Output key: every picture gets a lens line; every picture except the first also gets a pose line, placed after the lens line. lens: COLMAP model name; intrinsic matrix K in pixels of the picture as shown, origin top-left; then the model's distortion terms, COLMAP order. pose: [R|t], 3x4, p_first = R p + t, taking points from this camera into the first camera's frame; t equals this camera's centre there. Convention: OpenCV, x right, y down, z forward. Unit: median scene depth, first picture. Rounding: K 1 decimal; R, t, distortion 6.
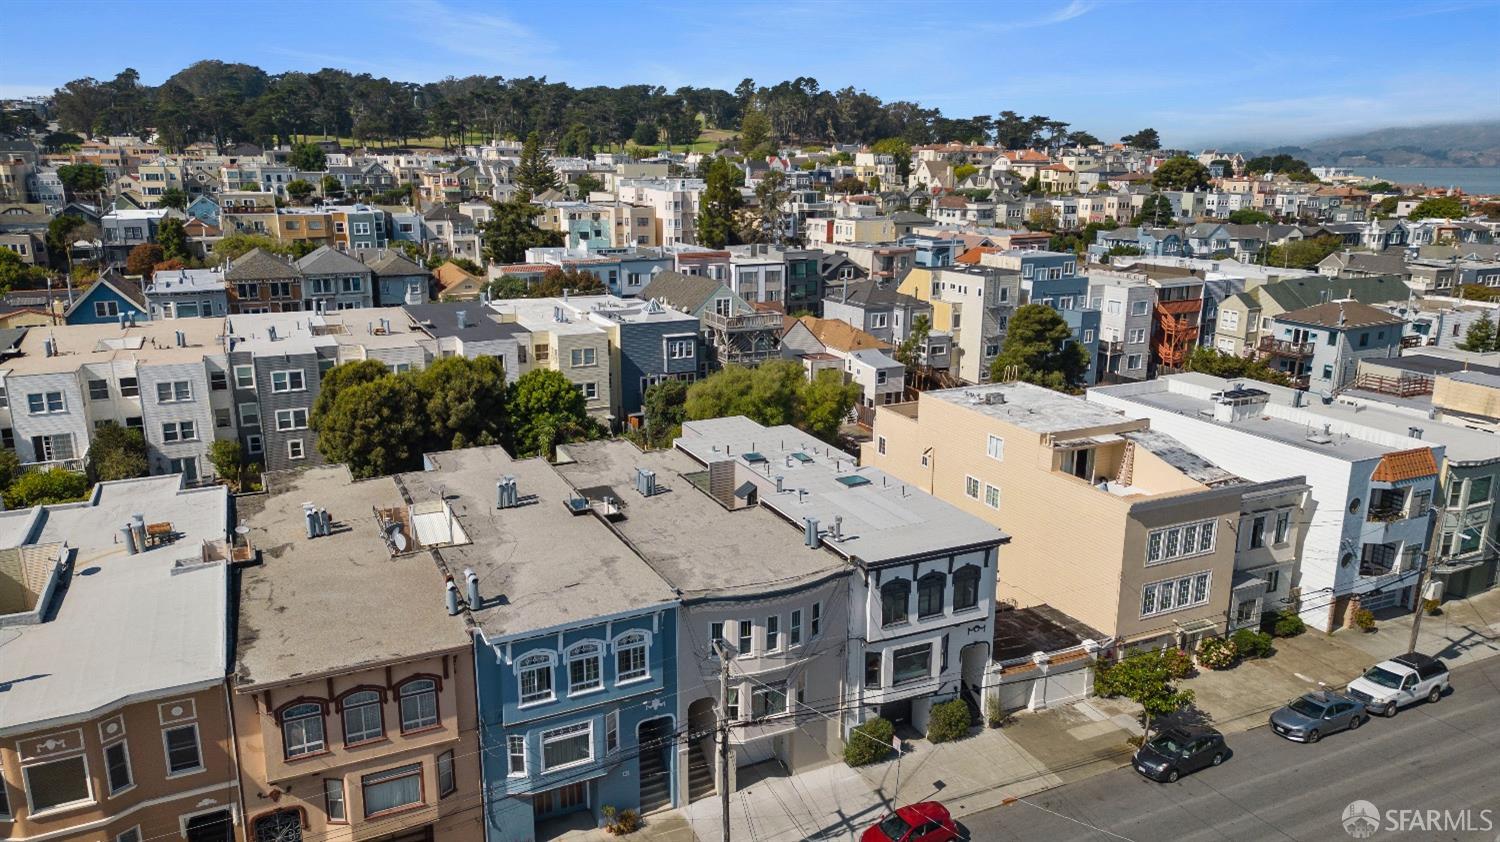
lens RADIAL K [[1045.4, 0, 746.8], [0, 1045.4, 421.3], [0, 0, 1]] dist [0.087797, -0.092328]
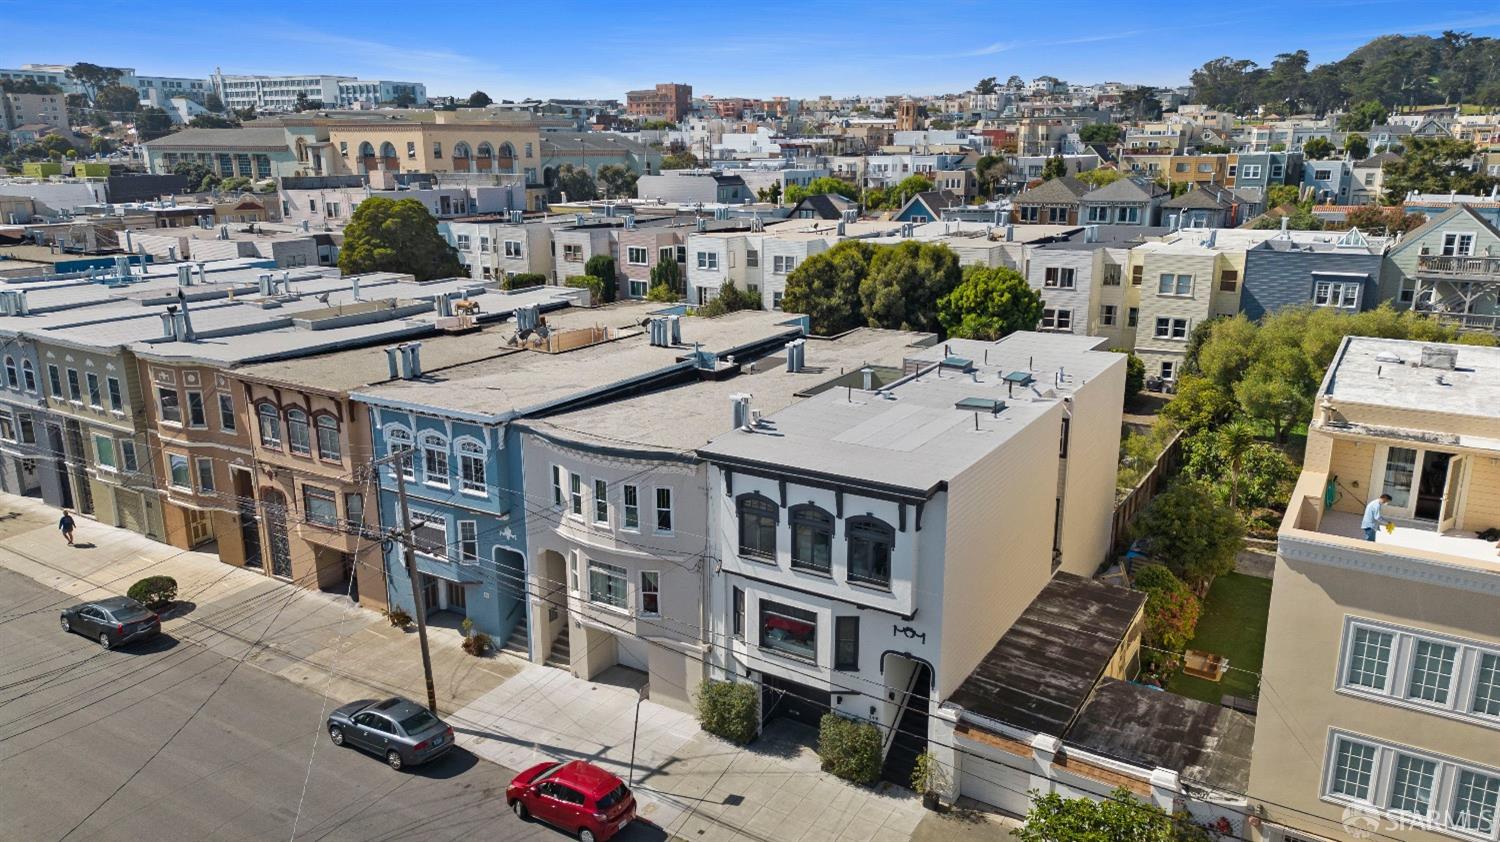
lens RADIAL K [[1045.4, 0, 746.8], [0, 1045.4, 421.3], [0, 0, 1]] dist [0.087797, -0.092328]
pose [[0.539512, 0.209872, -0.815402, 0.592975], [-0.202833, 0.972312, 0.116053, 0.020603], [0.817181, 0.102778, 0.567143, 0.507722]]
